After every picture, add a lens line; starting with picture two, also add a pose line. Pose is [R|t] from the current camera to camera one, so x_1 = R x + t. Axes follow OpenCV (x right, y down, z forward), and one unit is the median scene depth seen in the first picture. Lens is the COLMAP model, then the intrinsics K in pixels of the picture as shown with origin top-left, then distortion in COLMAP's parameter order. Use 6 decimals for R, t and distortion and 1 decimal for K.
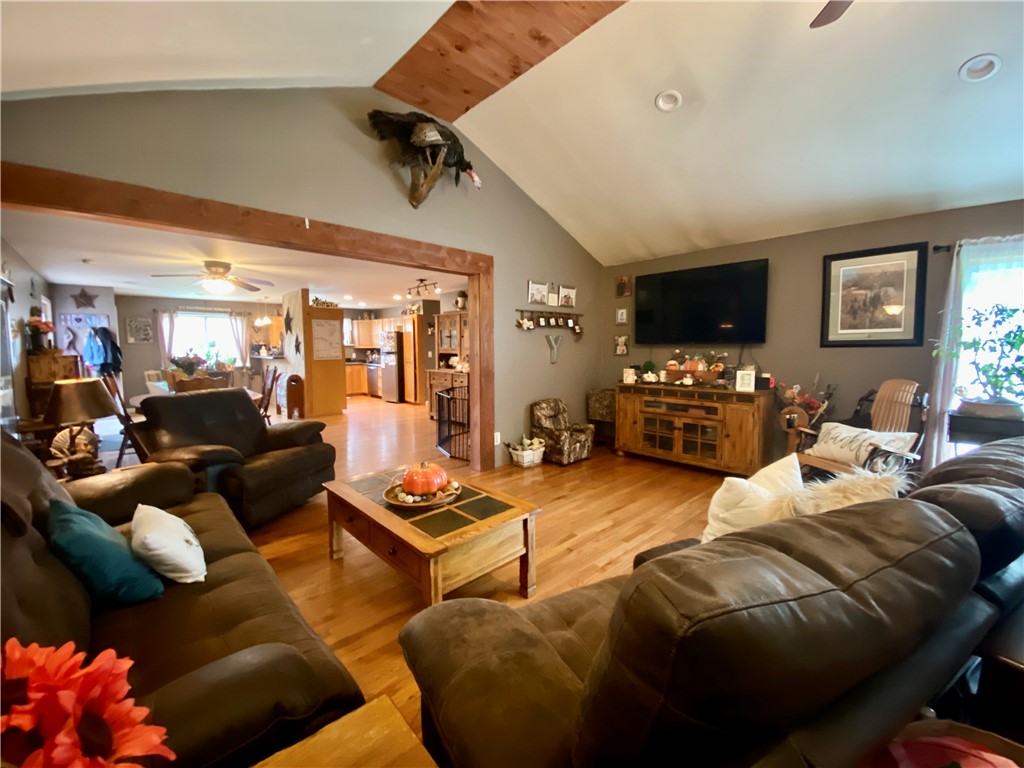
lens RADIAL K [[413.6, 0, 511.3], [0, 413.6, 384.1], [0, 0, 1]] dist [-0.008343, -0.005307]
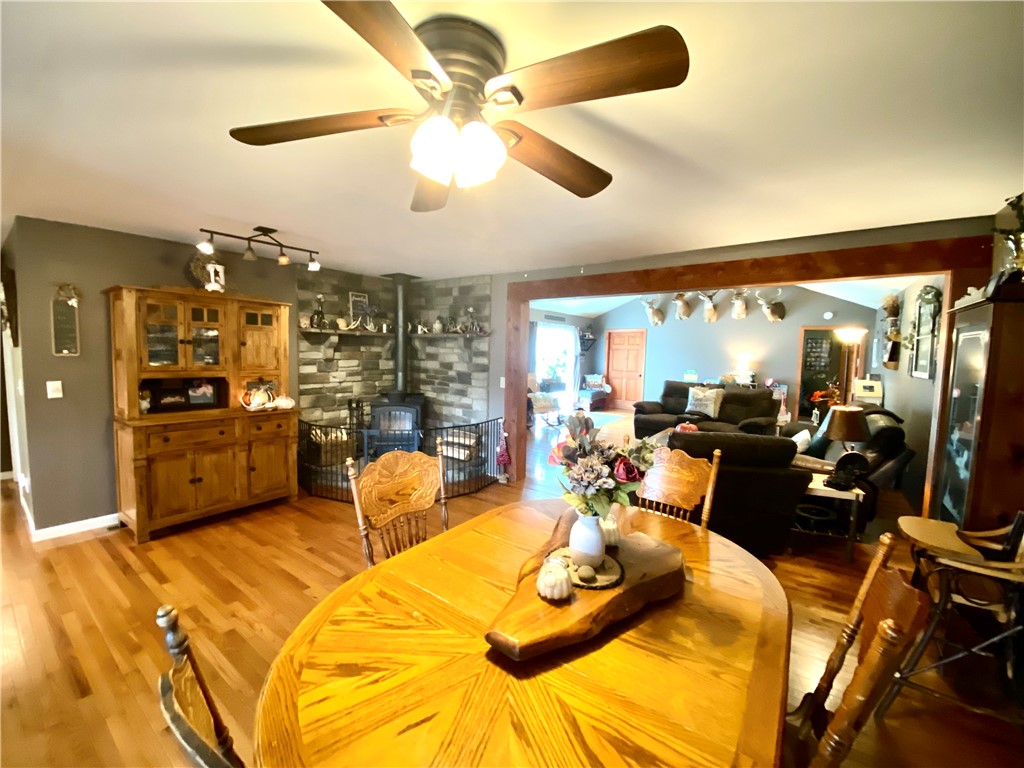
lens RADIAL K [[413.6, 0, 517.0], [0, 413.6, 378.4], [0, 0, 1]] dist [-0.008343, -0.005307]
pose [[-0.201063, -0.070546, 0.977035, -1.180685], [0.061343, 0.994539, 0.084433, -0.156445], [-0.977656, 0.076911, -0.195638, 1.267245]]
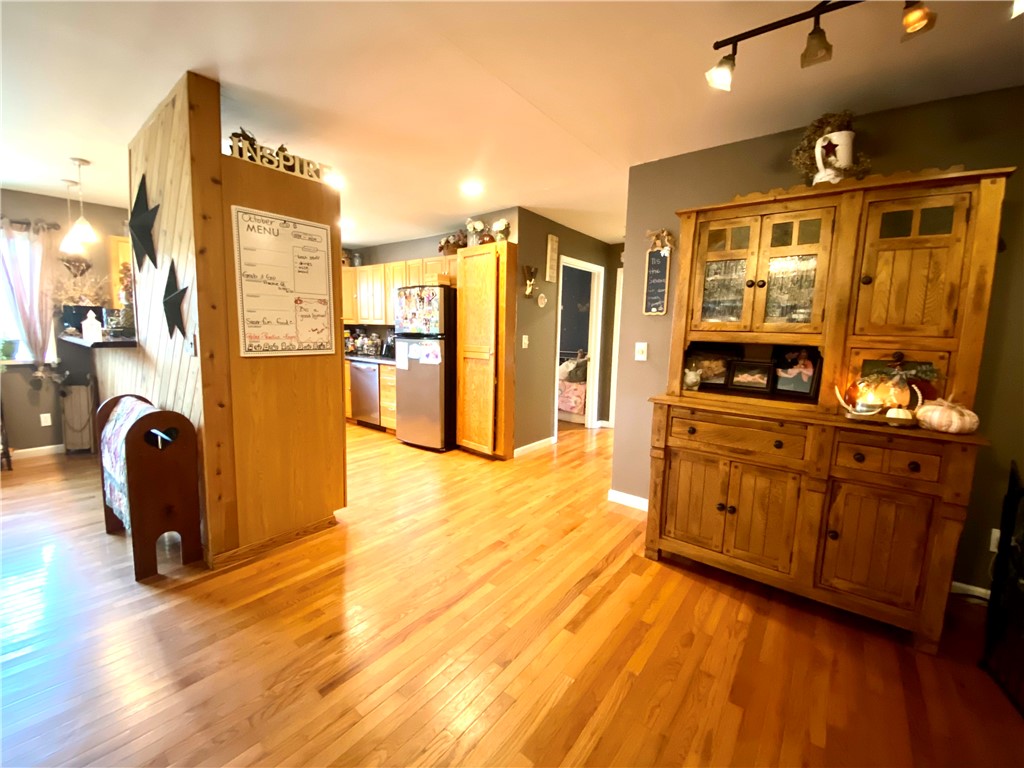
lens RADIAL K [[413.6, 0, 505.6], [0, 413.6, 384.2], [0, 0, 1]] dist [-0.008343, -0.005307]
pose [[0.988732, 0.004919, 0.149618, -0.633144], [-0.010447, 0.999290, 0.036185, -0.094938], [-0.149334, -0.037341, 0.988082, 1.292491]]
